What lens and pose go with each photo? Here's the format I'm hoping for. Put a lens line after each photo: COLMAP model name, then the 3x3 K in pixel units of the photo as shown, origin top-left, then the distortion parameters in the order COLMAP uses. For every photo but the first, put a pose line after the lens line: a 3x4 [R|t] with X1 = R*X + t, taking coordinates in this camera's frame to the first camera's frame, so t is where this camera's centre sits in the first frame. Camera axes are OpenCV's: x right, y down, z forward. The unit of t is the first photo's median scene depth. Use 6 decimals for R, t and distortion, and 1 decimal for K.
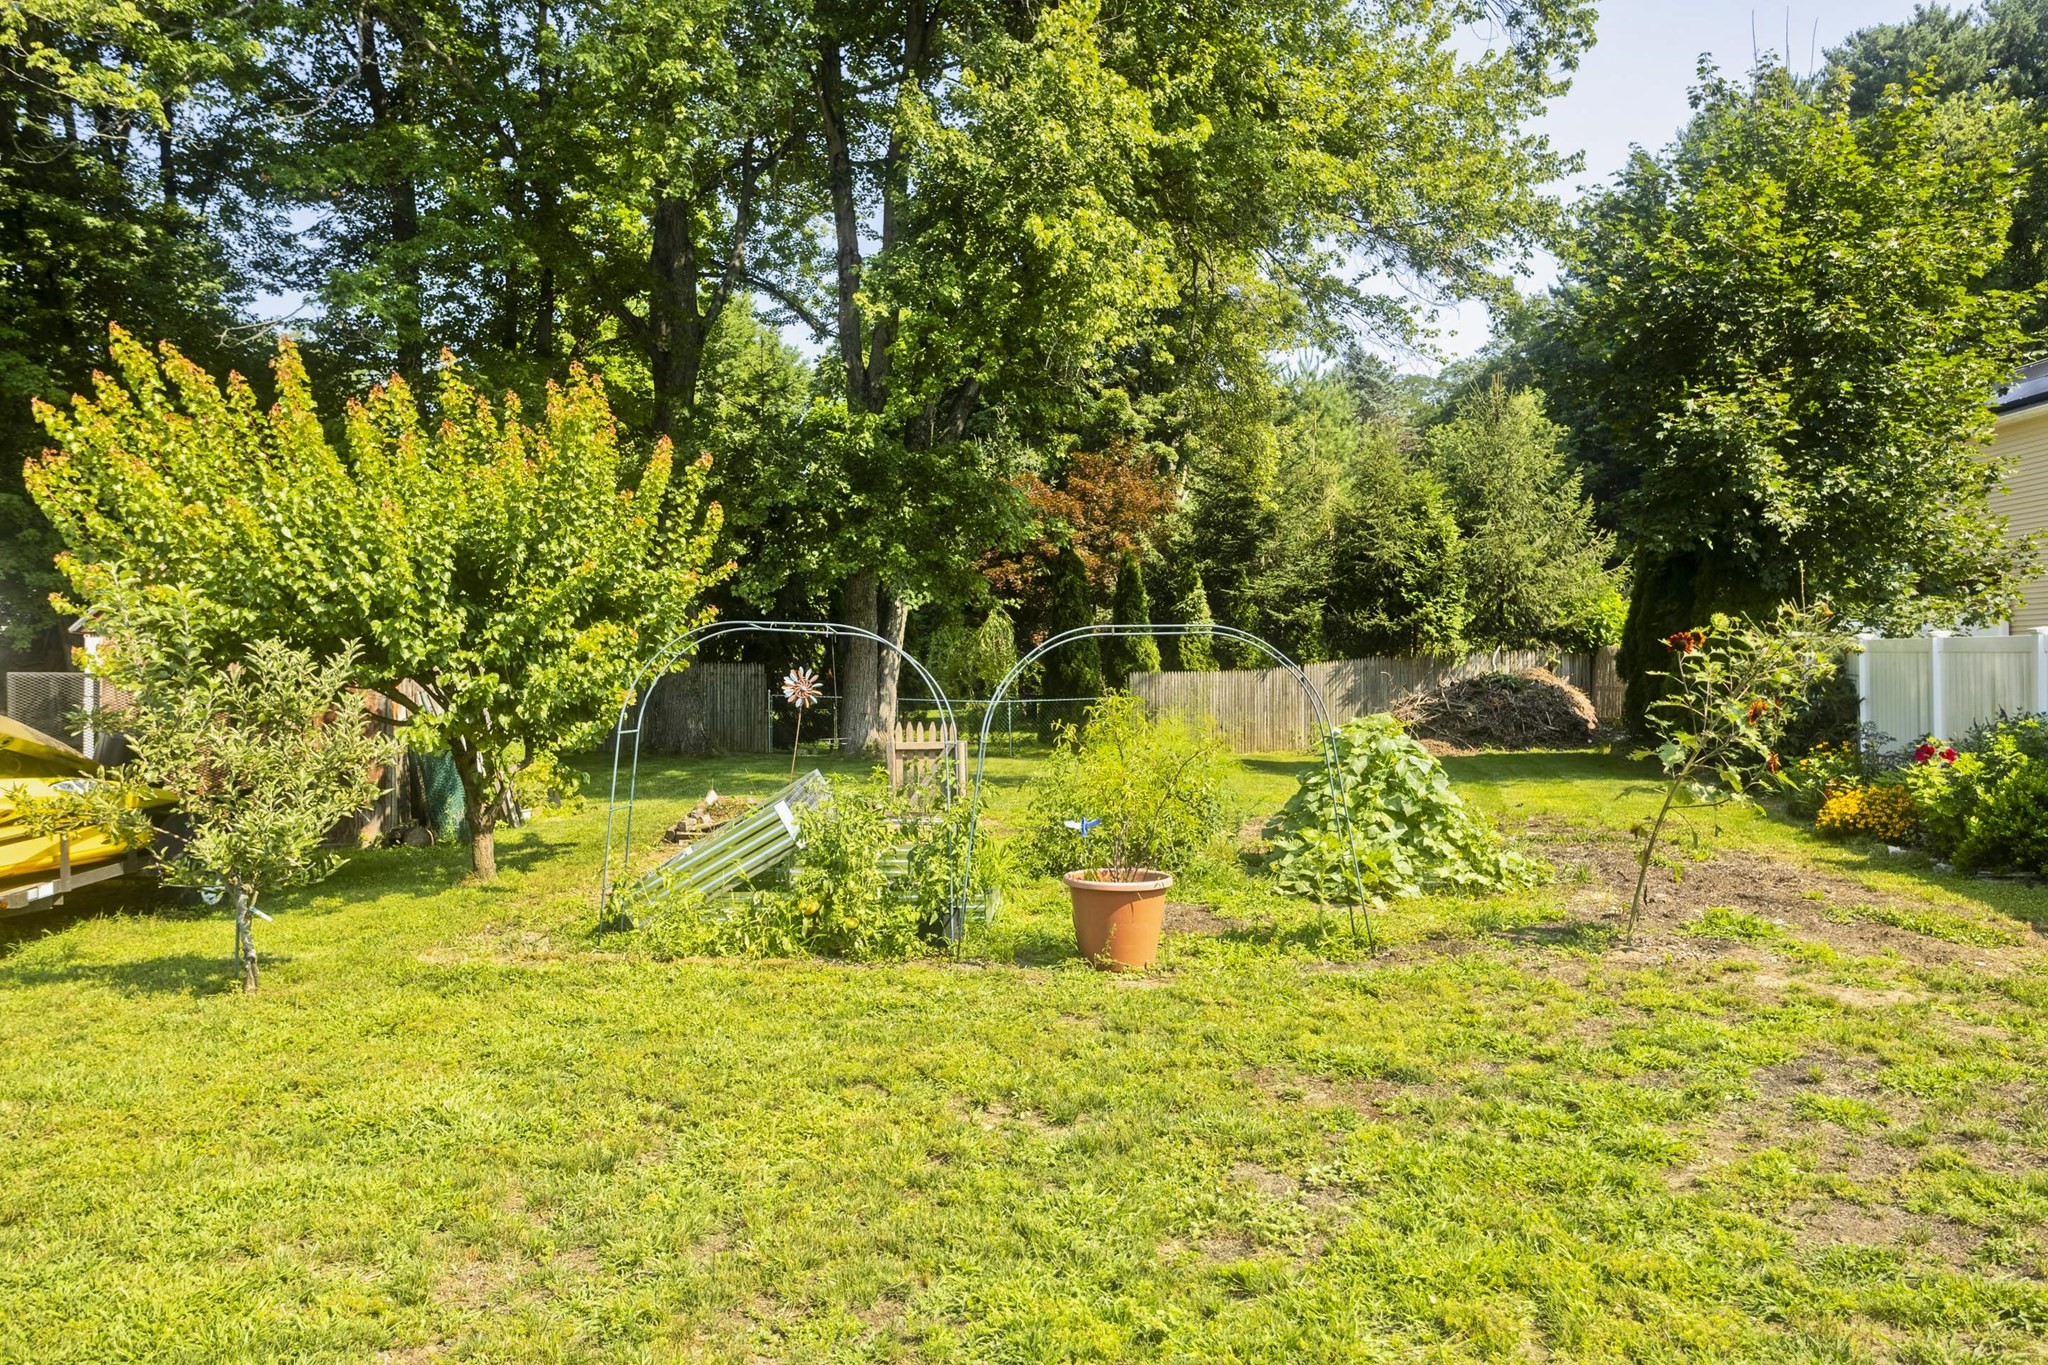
lens RADIAL K [[1511.6, 0, 1027.6], [0, 1511.6, 641.3], [0, 0, 1]] dist [-0.001496, -0.000583]
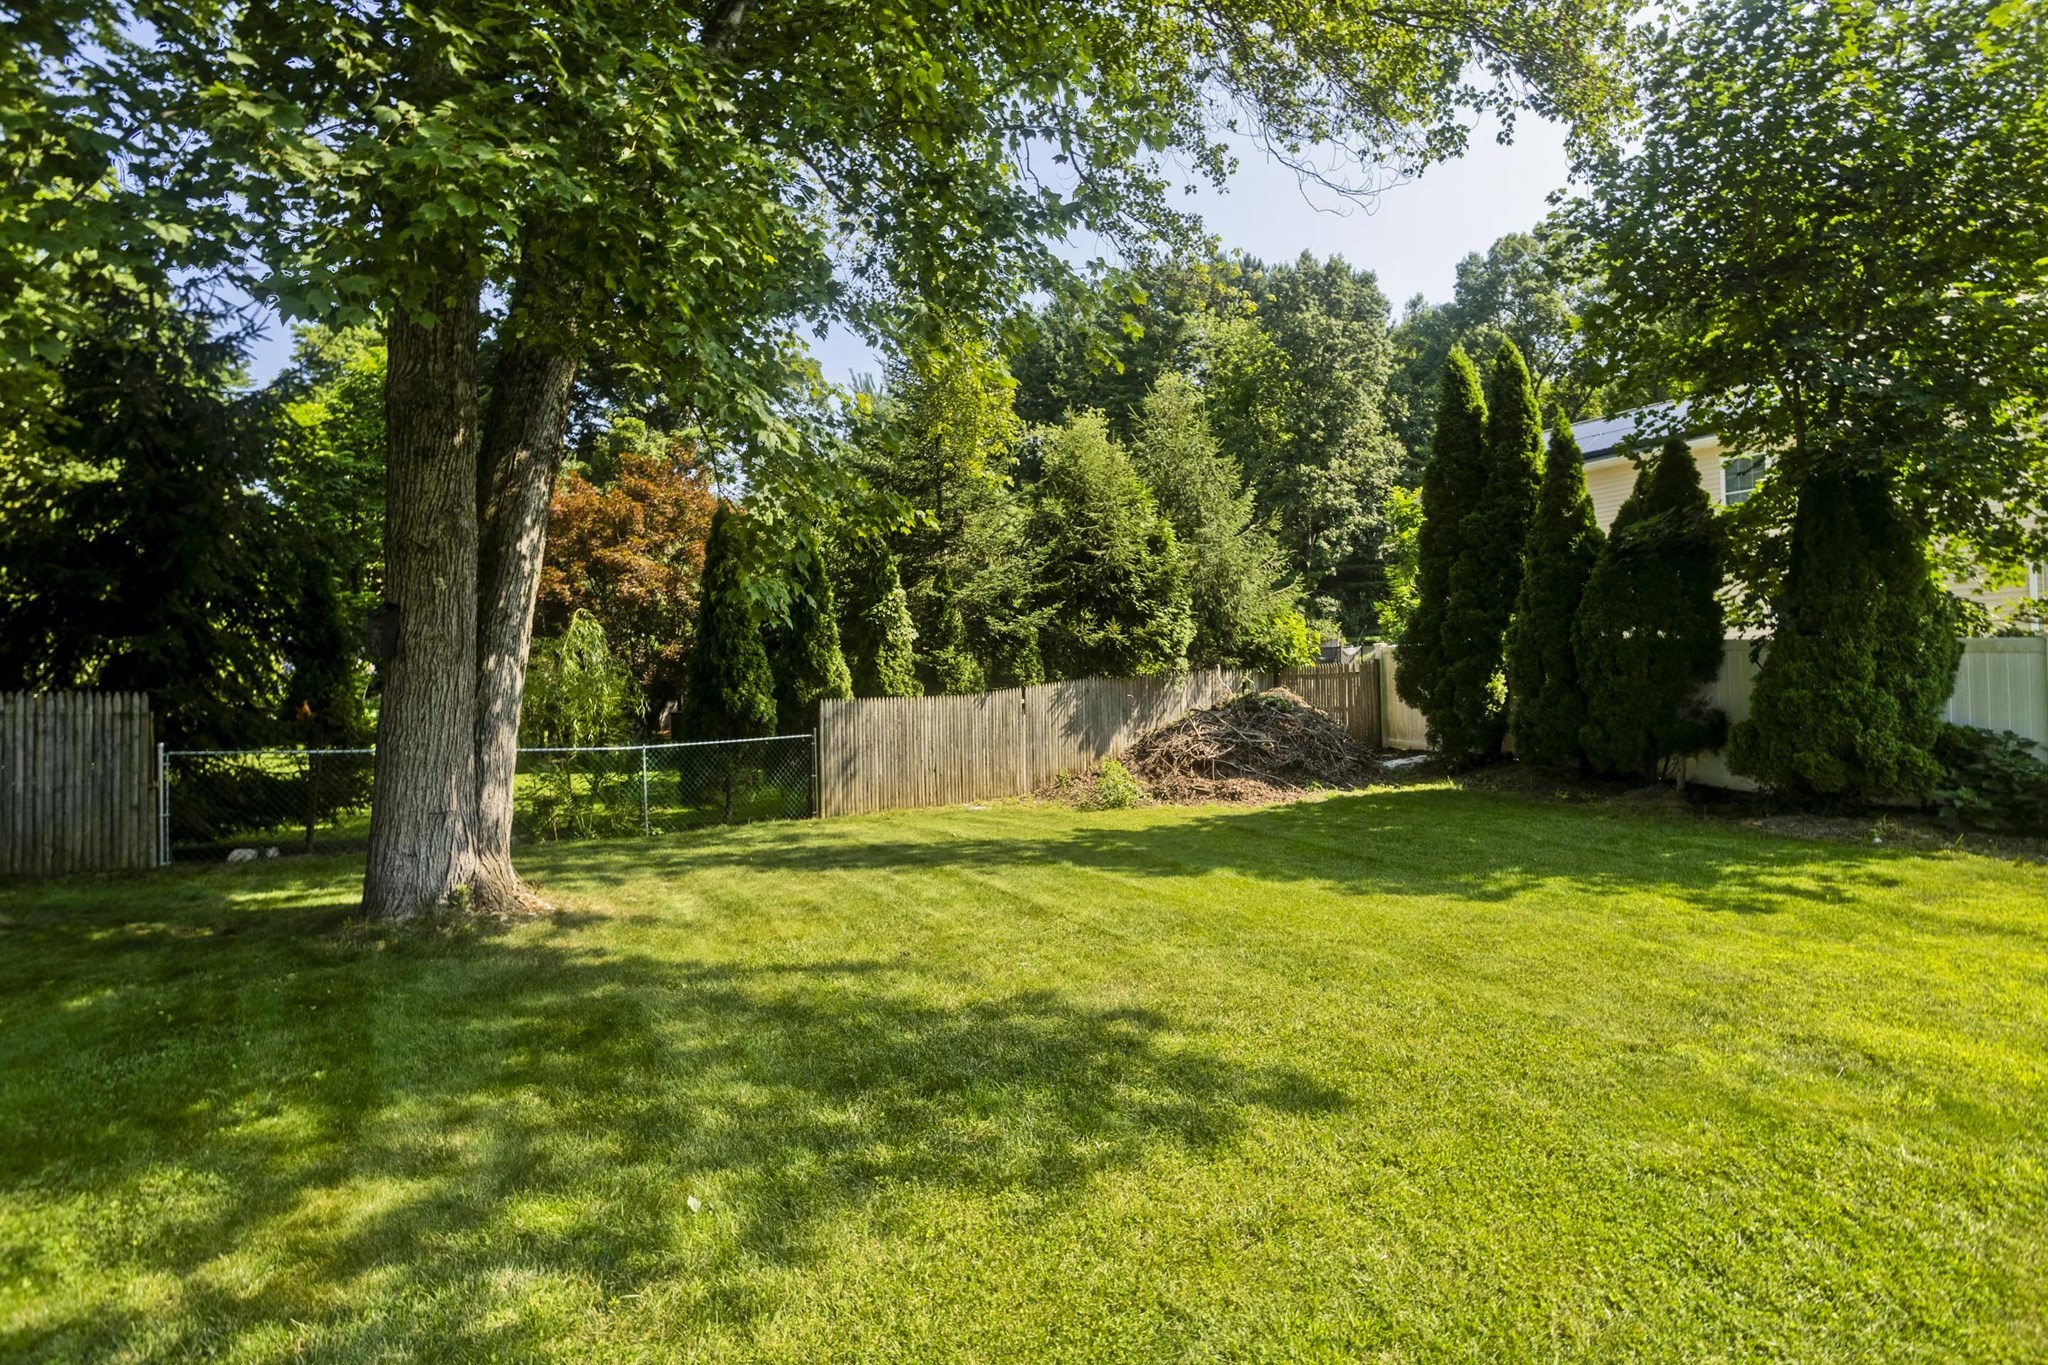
lens RADIAL K [[997.6, 0, 1022.3], [0, 997.6, 659.4], [0, 0, 1]] dist [-0.046681, 0.032618]
pose [[0.865615, 0.004779, 0.500687, -0.082392], [0.003792, 0.999863, -0.016099, 0.009390], [-0.500695, 0.015834, 0.865479, 0.545628]]
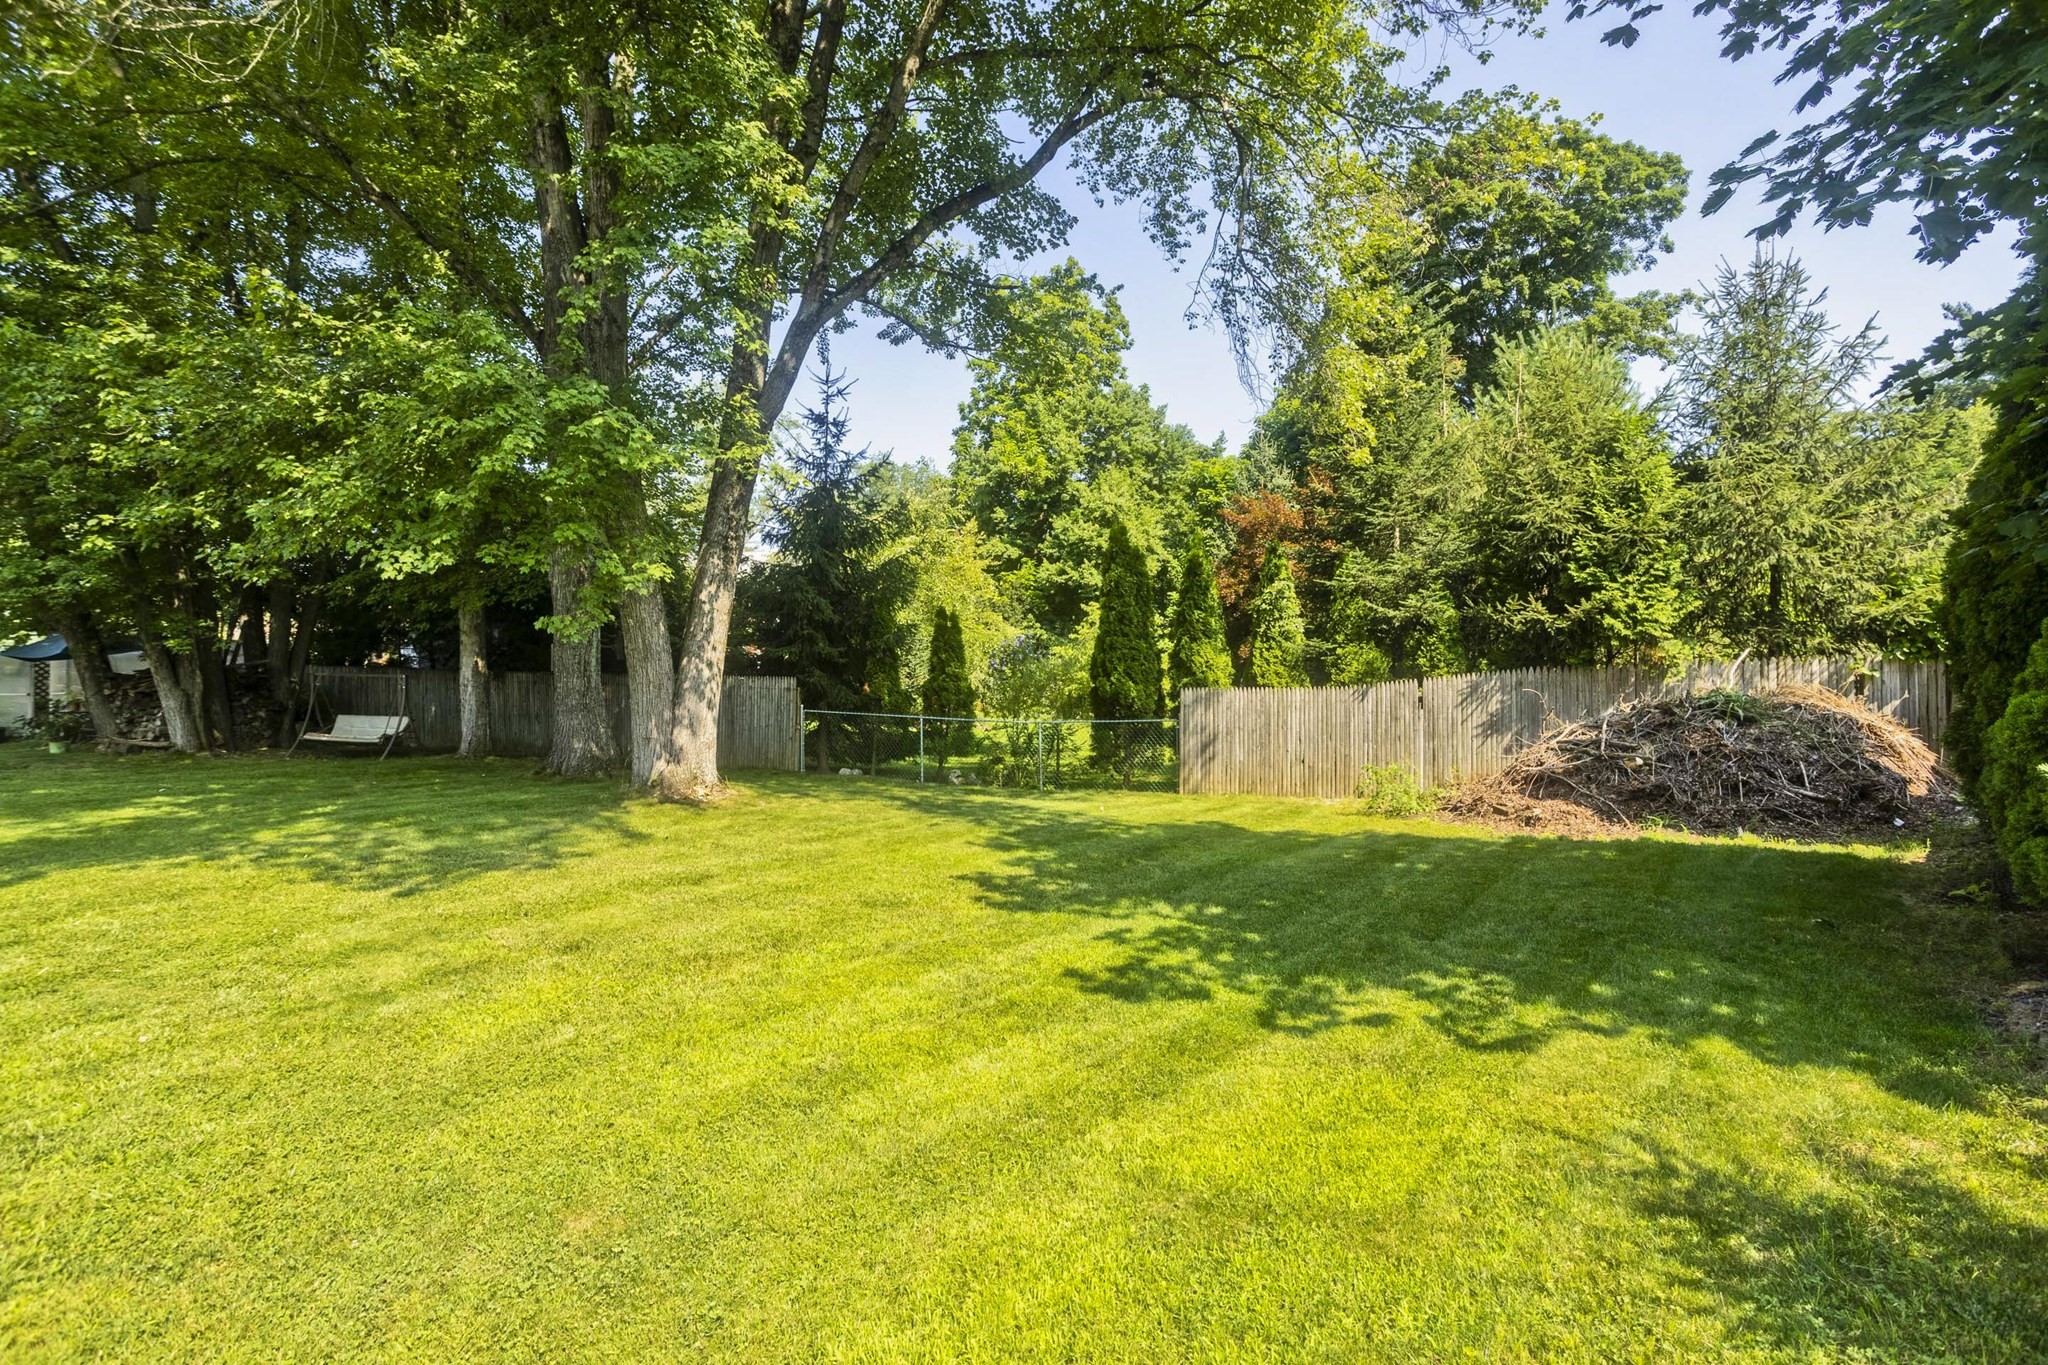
lens RADIAL K [[997.6, 0, 1022.3], [0, 997.6, 659.4], [0, 0, 1]] dist [-0.046681, 0.032618]
pose [[0.888368, -0.008611, -0.459052, 0.230109], [0.005114, 0.999948, -0.008860, 0.009611], [0.459104, 0.005523, 0.888365, 0.495581]]
